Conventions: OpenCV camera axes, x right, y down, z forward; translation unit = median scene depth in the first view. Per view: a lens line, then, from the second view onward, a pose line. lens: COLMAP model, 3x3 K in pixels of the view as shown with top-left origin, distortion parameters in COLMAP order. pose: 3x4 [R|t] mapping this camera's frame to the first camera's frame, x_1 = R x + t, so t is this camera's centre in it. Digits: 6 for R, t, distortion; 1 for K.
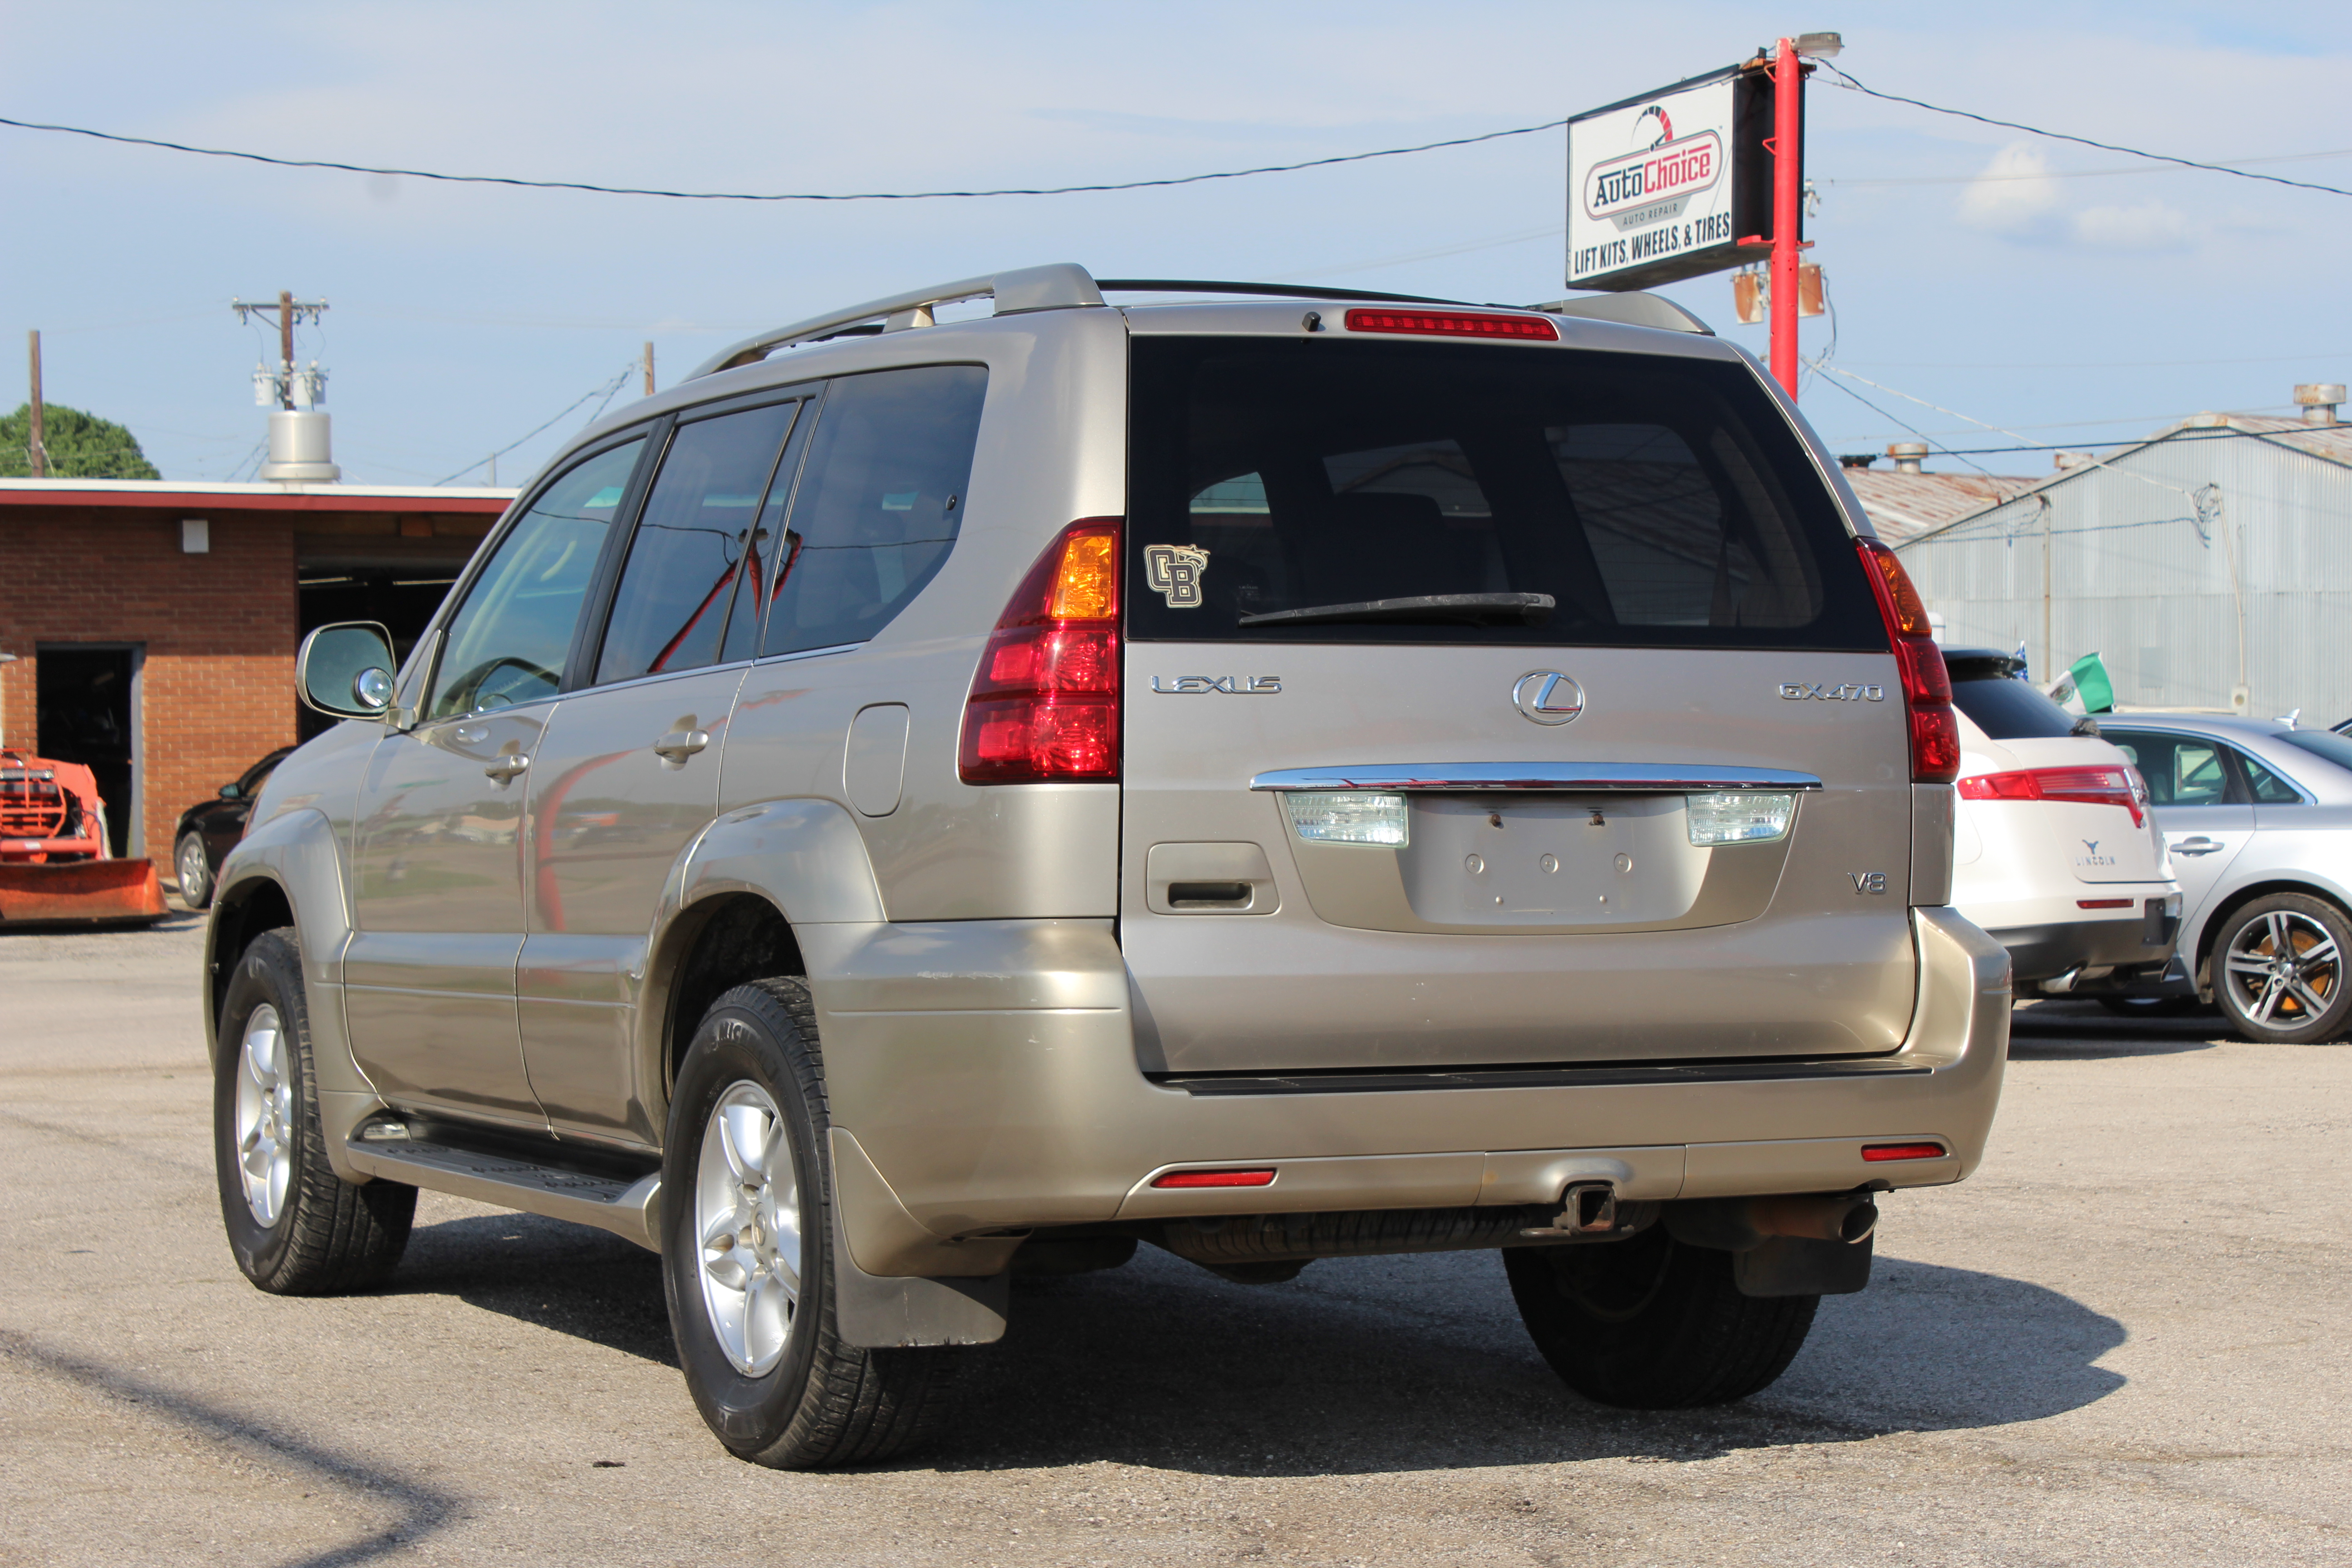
lens RADIAL K [[4770.9, 0, 1176.0], [0, 4770.9, 784.0], [0, 0, 1]] dist [0.011630, 0.354618]
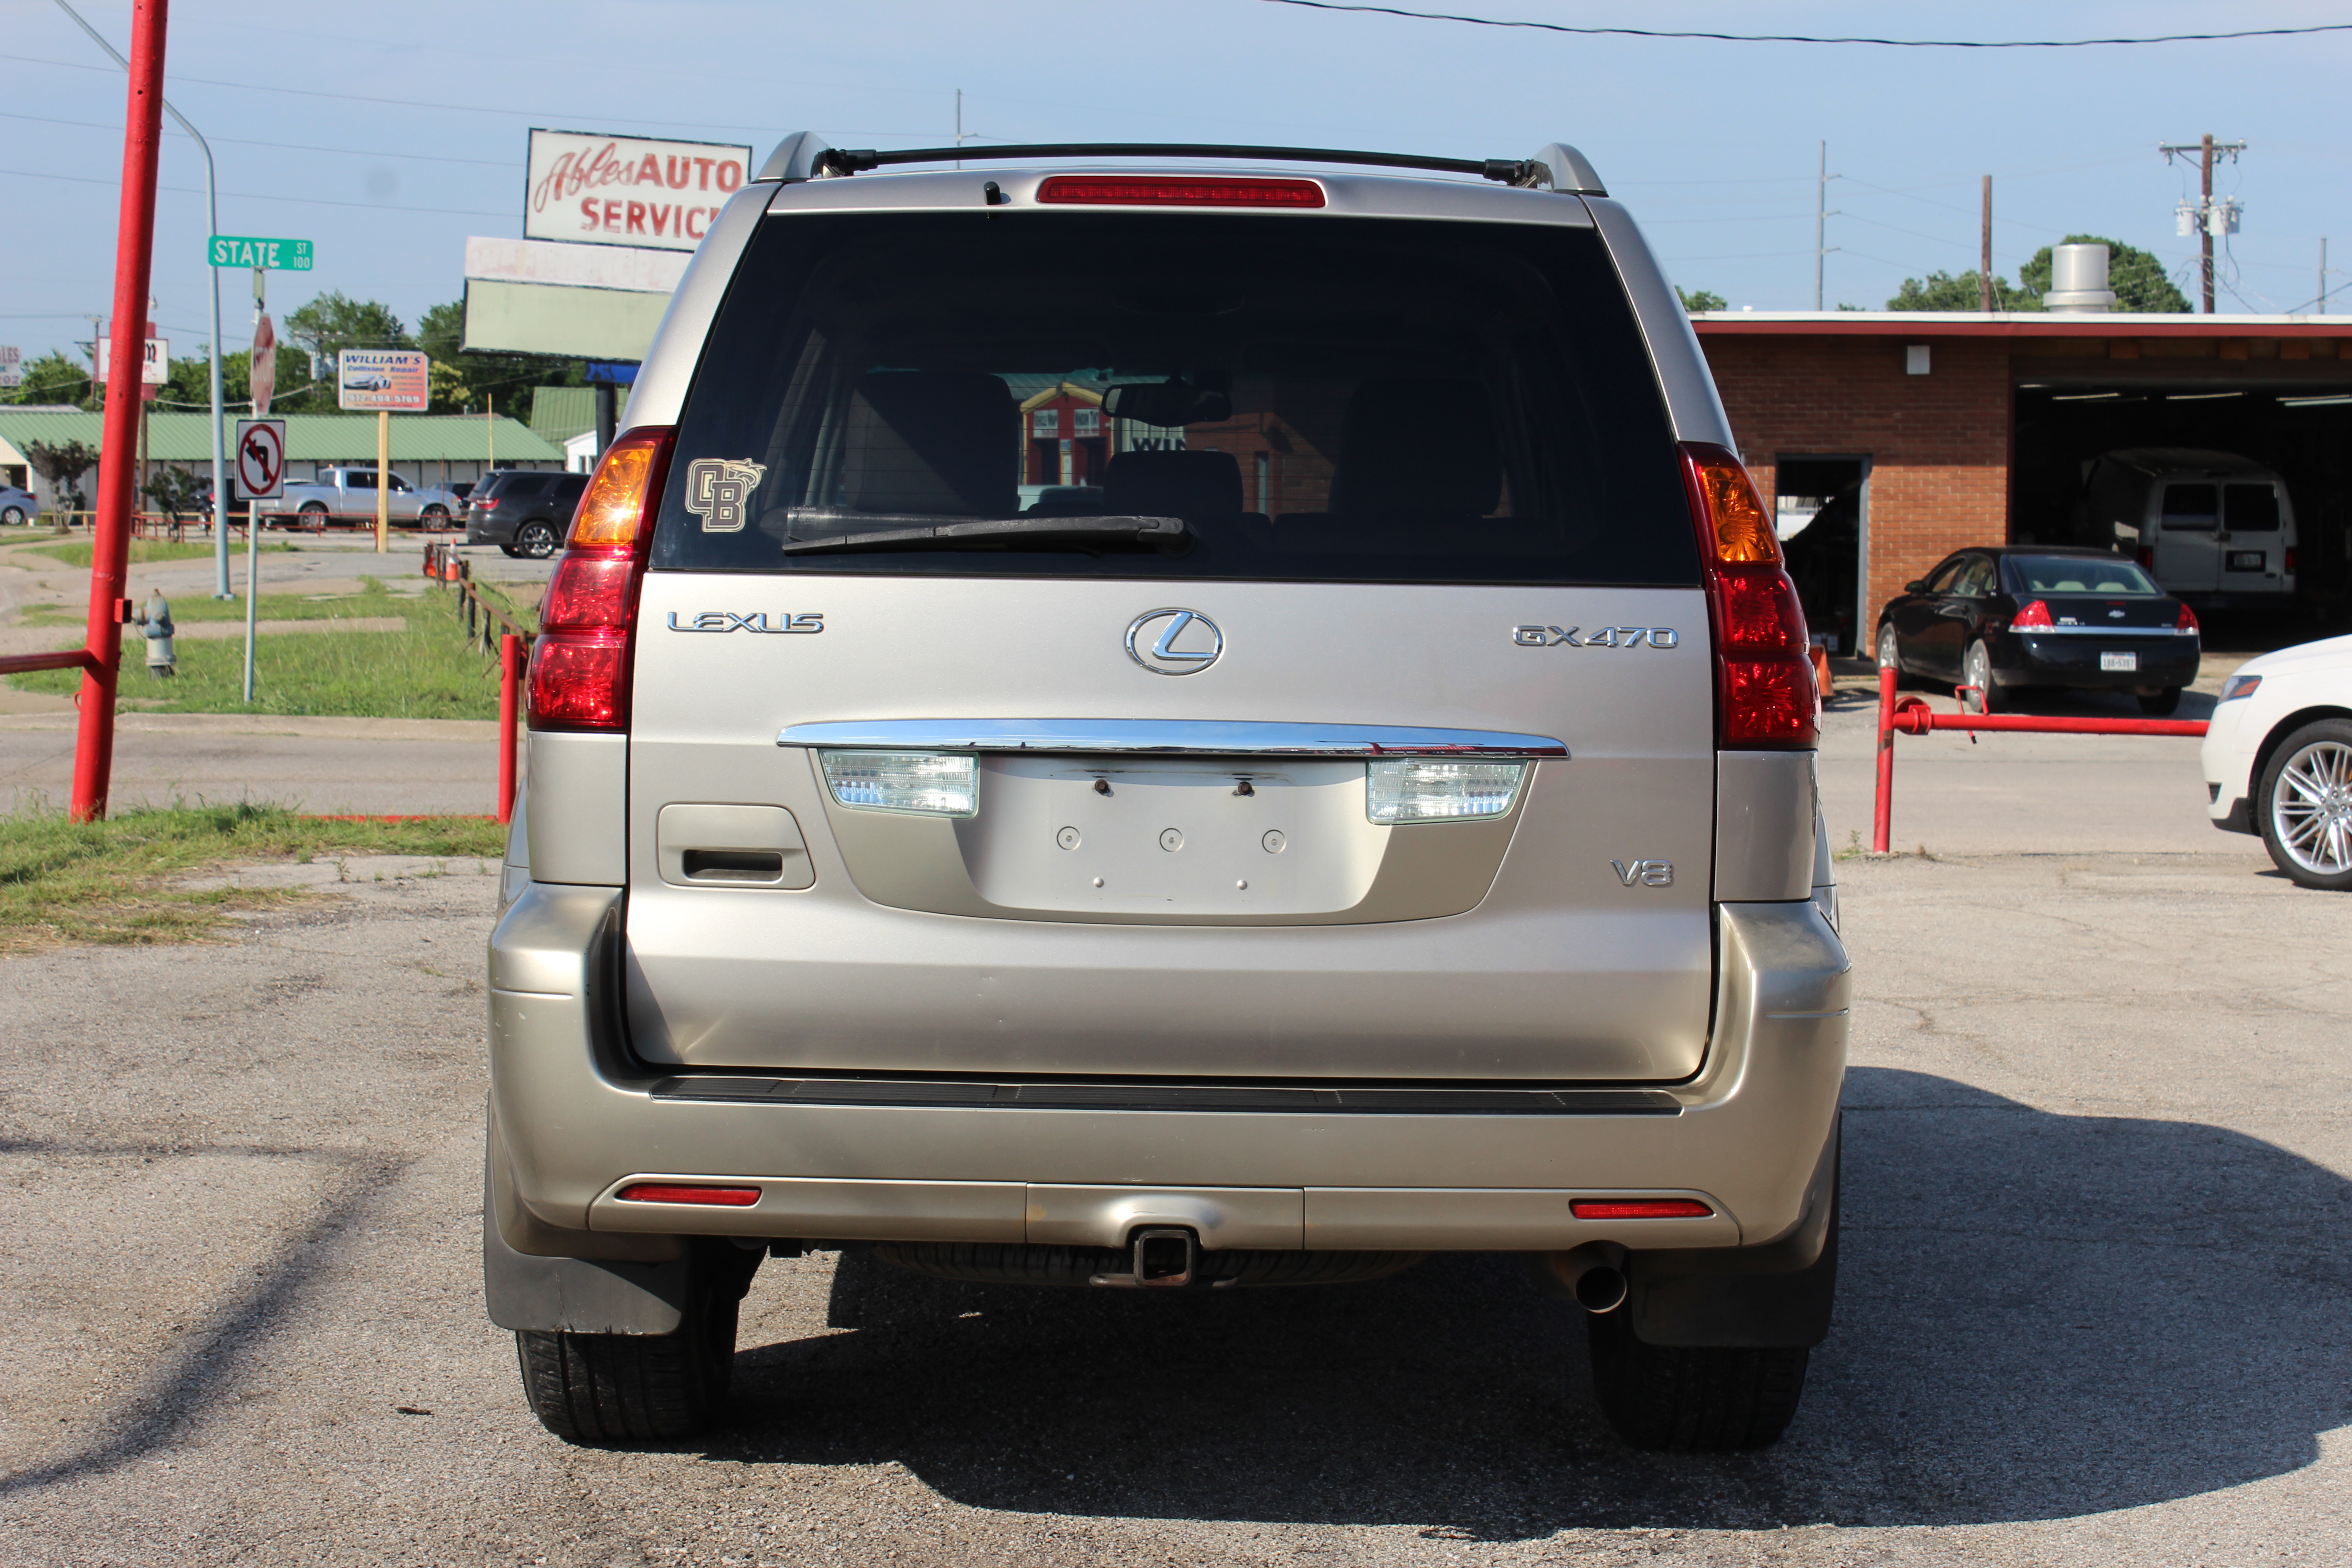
lens RADIAL K [[4047.4, 0, 1176.0], [0, 4047.4, 784.0], [0, 0, 1]] dist [0.006353, 0.106741]
pose [[0.899240, 0.040303, -0.435595, 0.366222], [-0.016134, 0.998125, 0.059043, -0.033157], [0.437158, -0.046066, 0.898204, 0.343373]]
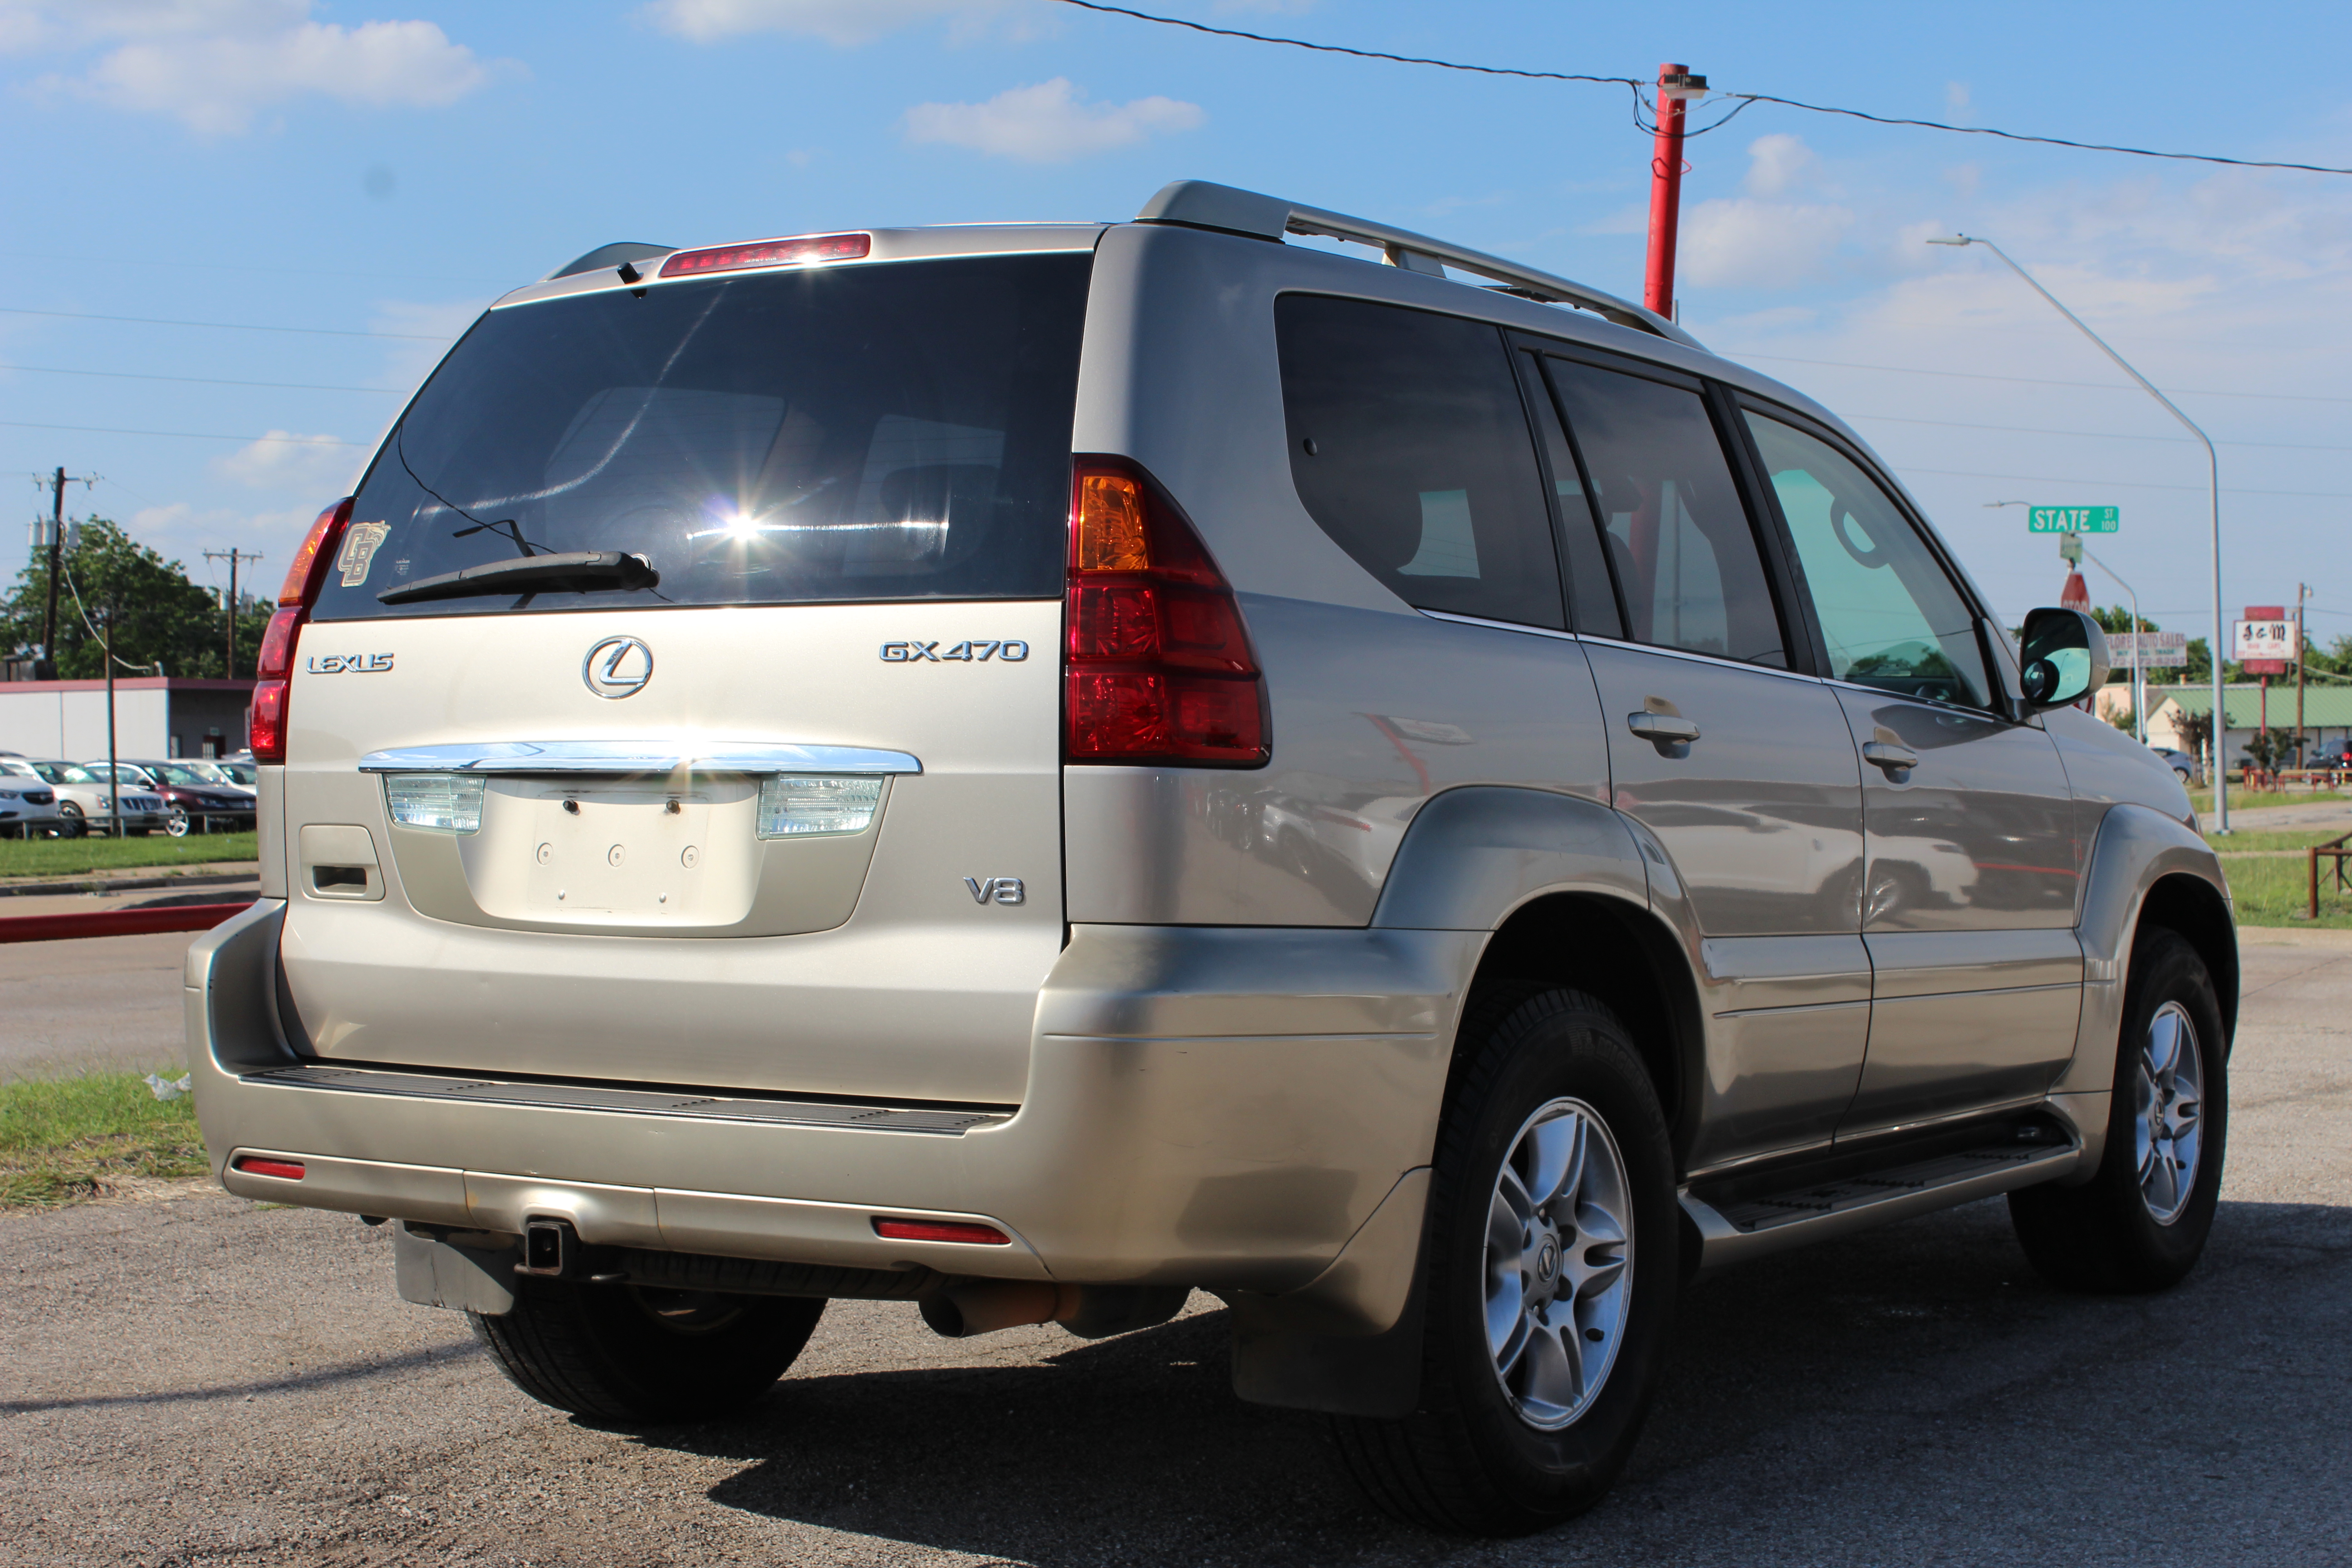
lens RADIAL K [[3431.7, 0, 1176.0], [0, 3431.7, 784.0], [0, 0, 1]] dist [-0.025937, -0.022703]
pose [[0.510733, 0.002374, -0.859736, 0.639189], [-0.004644, 0.999989, 0.000002, 0.002777], [0.859727, 0.003991, 0.510738, 0.722743]]
